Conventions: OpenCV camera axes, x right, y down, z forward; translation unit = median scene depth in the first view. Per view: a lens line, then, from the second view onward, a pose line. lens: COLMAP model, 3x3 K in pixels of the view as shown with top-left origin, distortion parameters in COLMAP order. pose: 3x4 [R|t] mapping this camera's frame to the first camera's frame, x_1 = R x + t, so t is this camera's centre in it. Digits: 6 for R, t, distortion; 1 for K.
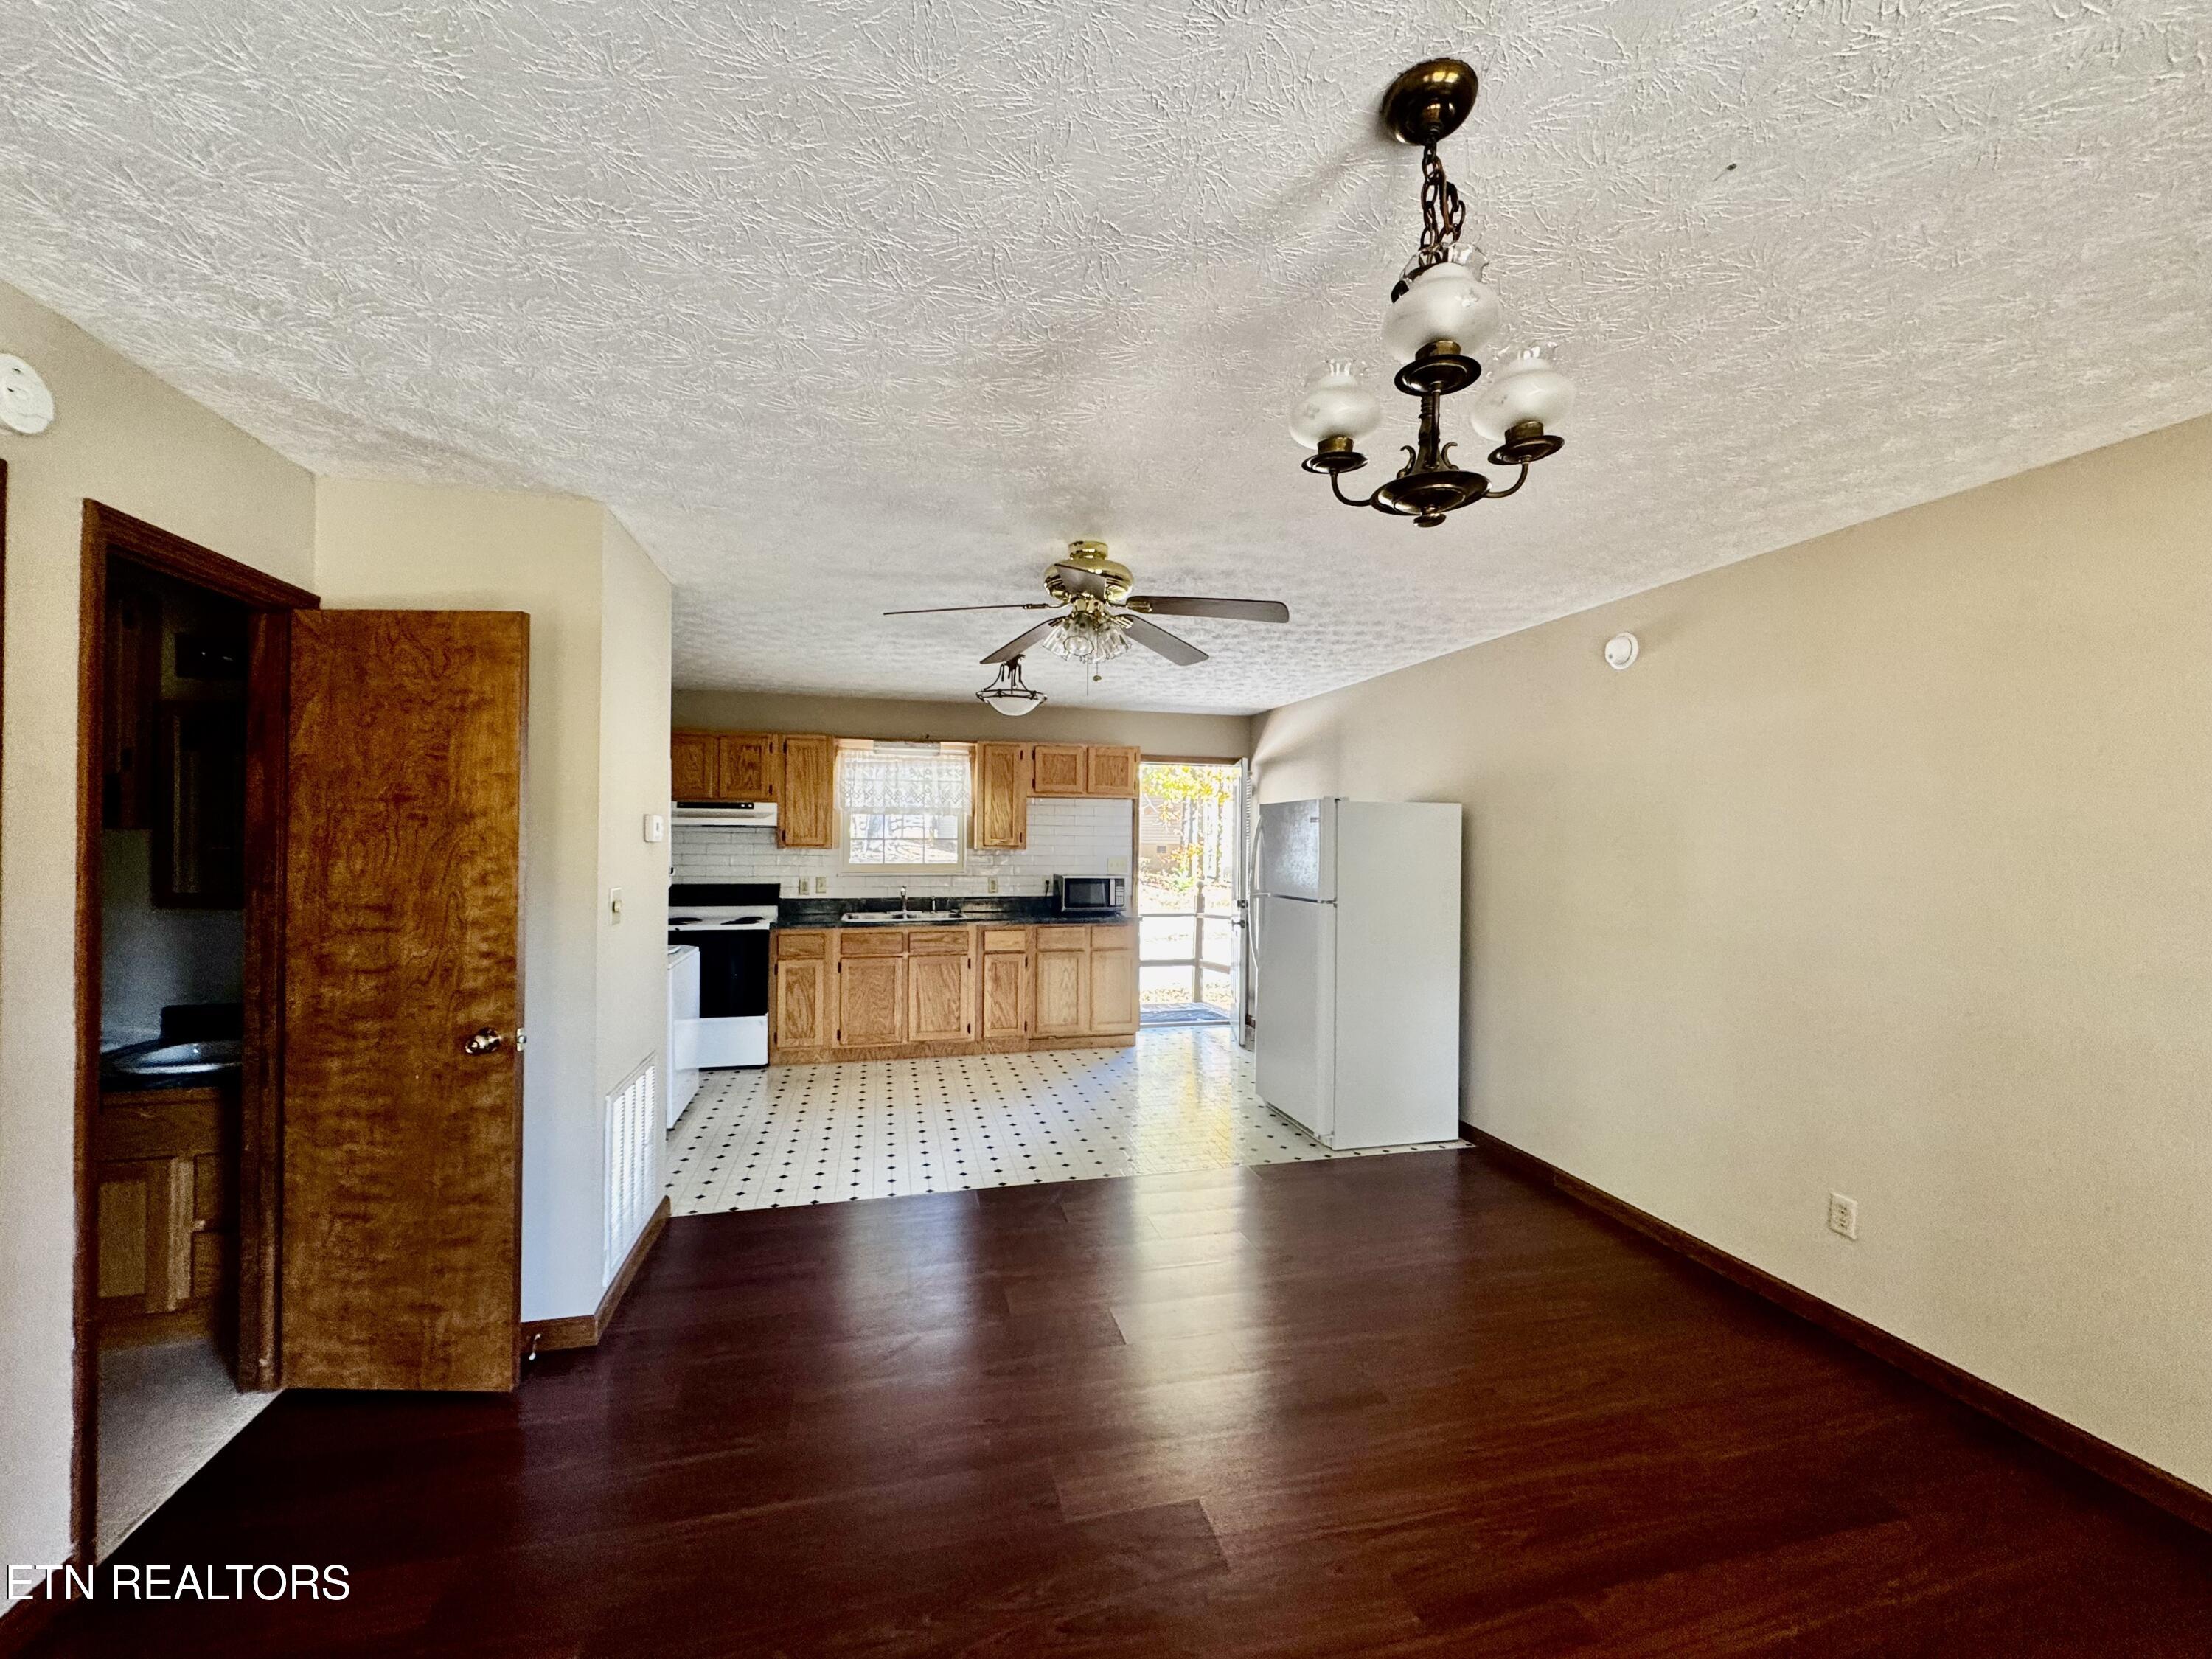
lens RADIAL K [[879.4, 0, 1104.0], [0, 879.4, 830.3], [0, 0, 1]] dist [-0.010827, 0.001617]
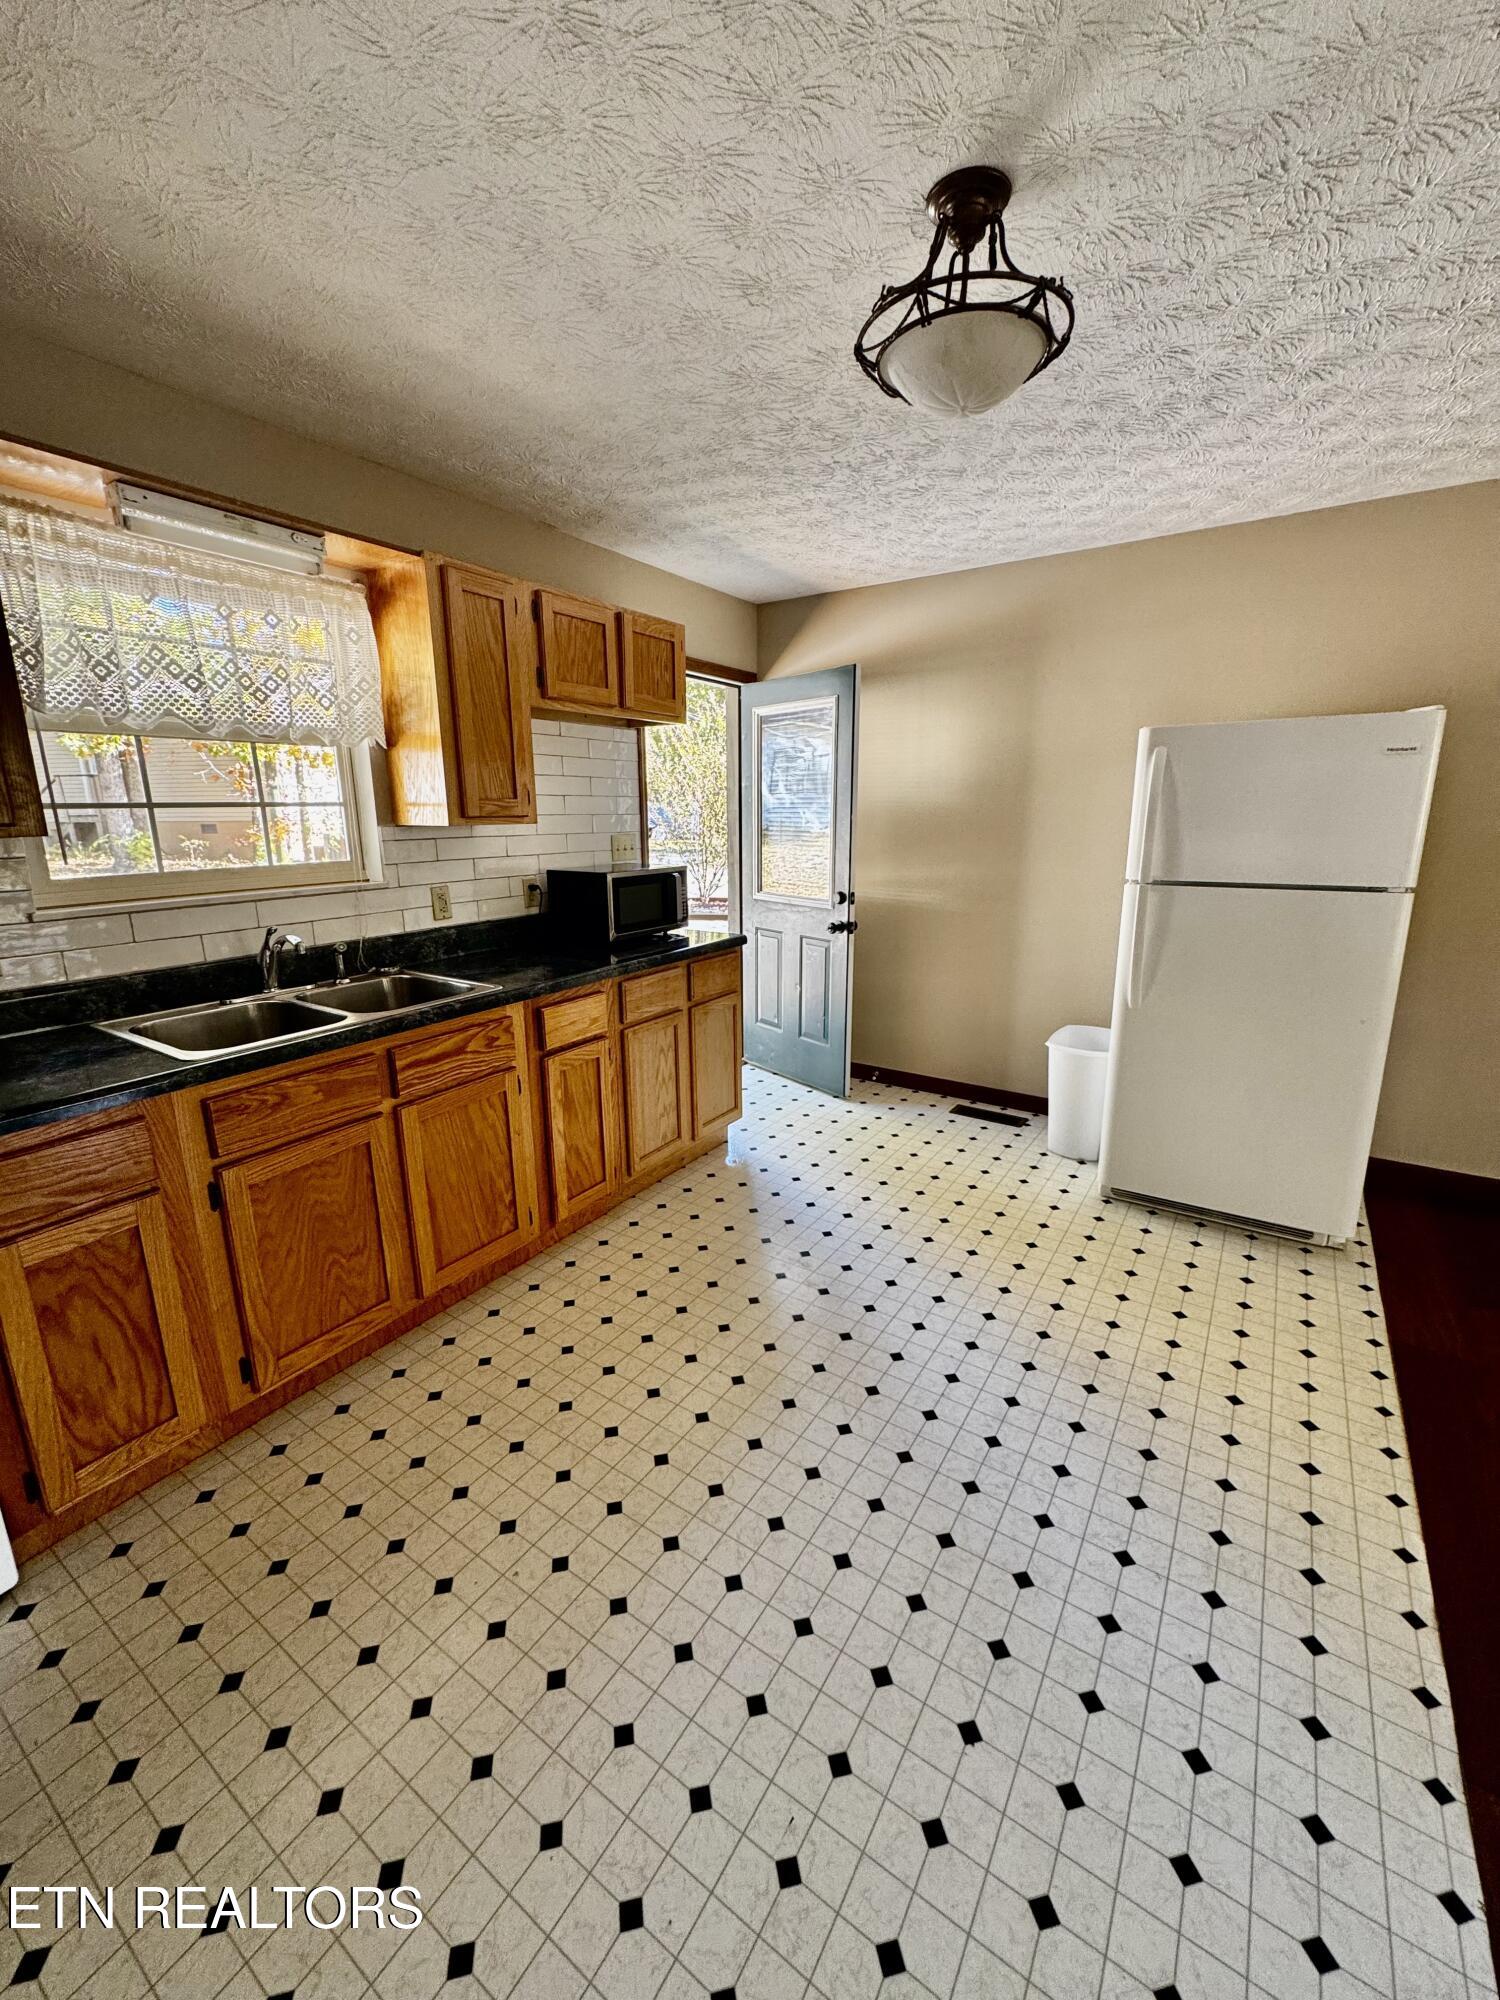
lens RADIAL K [[795.1, 0, 755.0], [0, 795.1, 1000.4], [0, 0, 1]] dist [-0.010827, 0.001617]
pose [[0.735082, -0.167087, 0.657066, -0.319130], [0.001041, 0.969433, 0.245355, 0.009876], [-0.677977, -0.179672, 0.712787, 0.627685]]
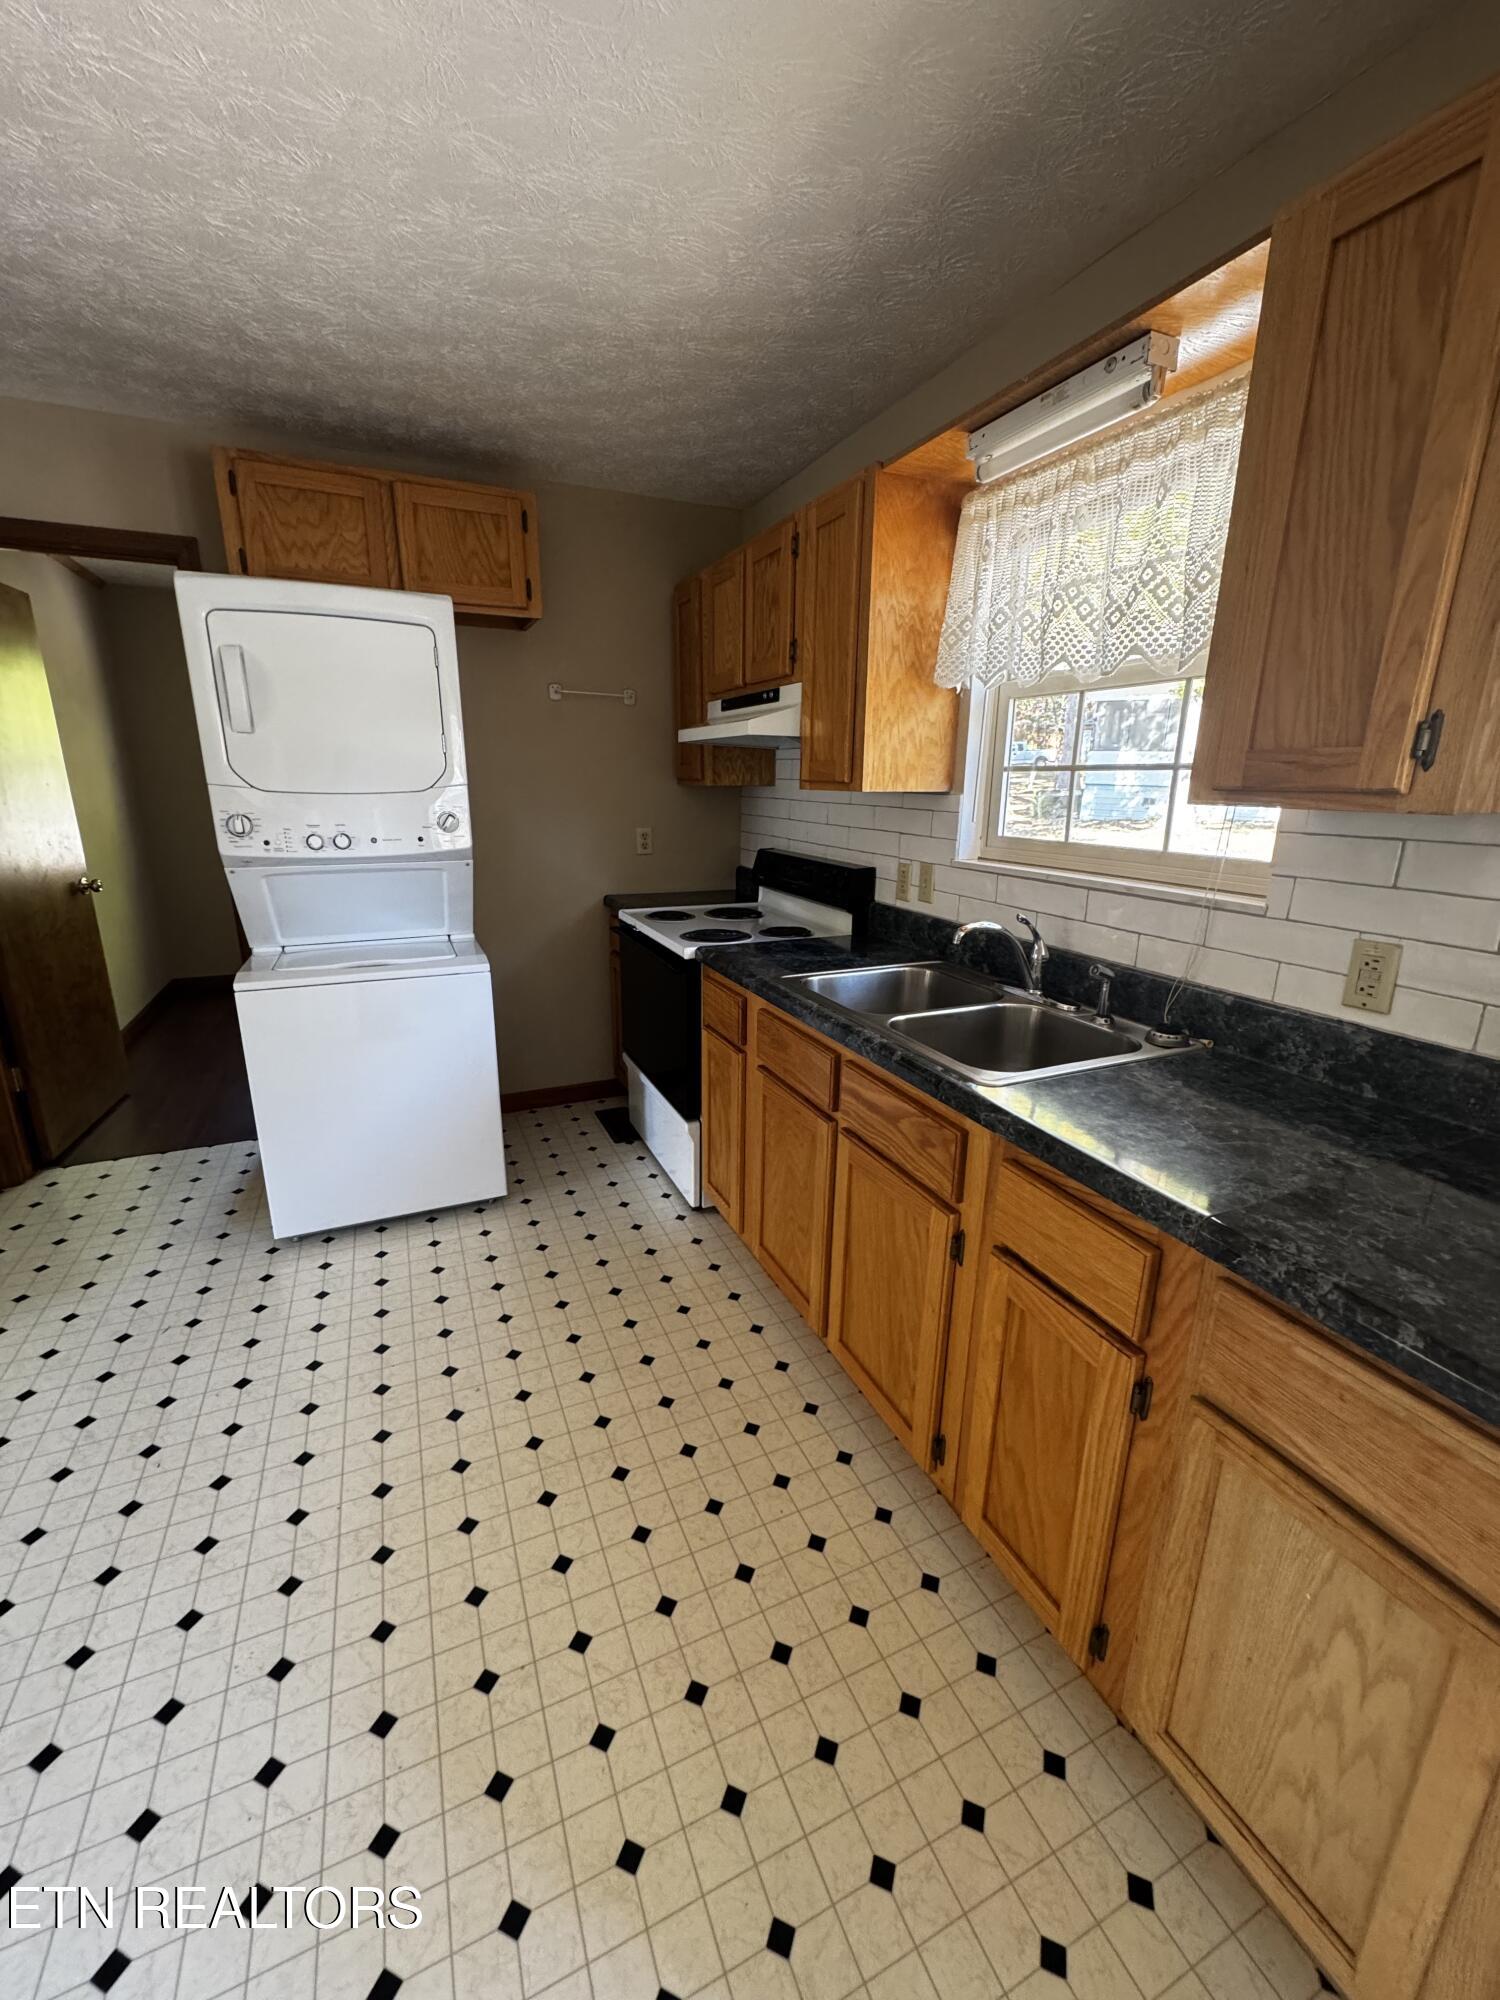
lens RADIAL K [[795.1, 0, 753.8], [0, 795.1, 1004.3], [0, 0, 1]] dist [-0.010827, 0.001617]
pose [[0.180665, 0.267359, -0.946509, 0.039379], [-0.002408, 0.962462, 0.271406, 0.016969], [0.983542, -0.046754, 0.174528, 0.889061]]
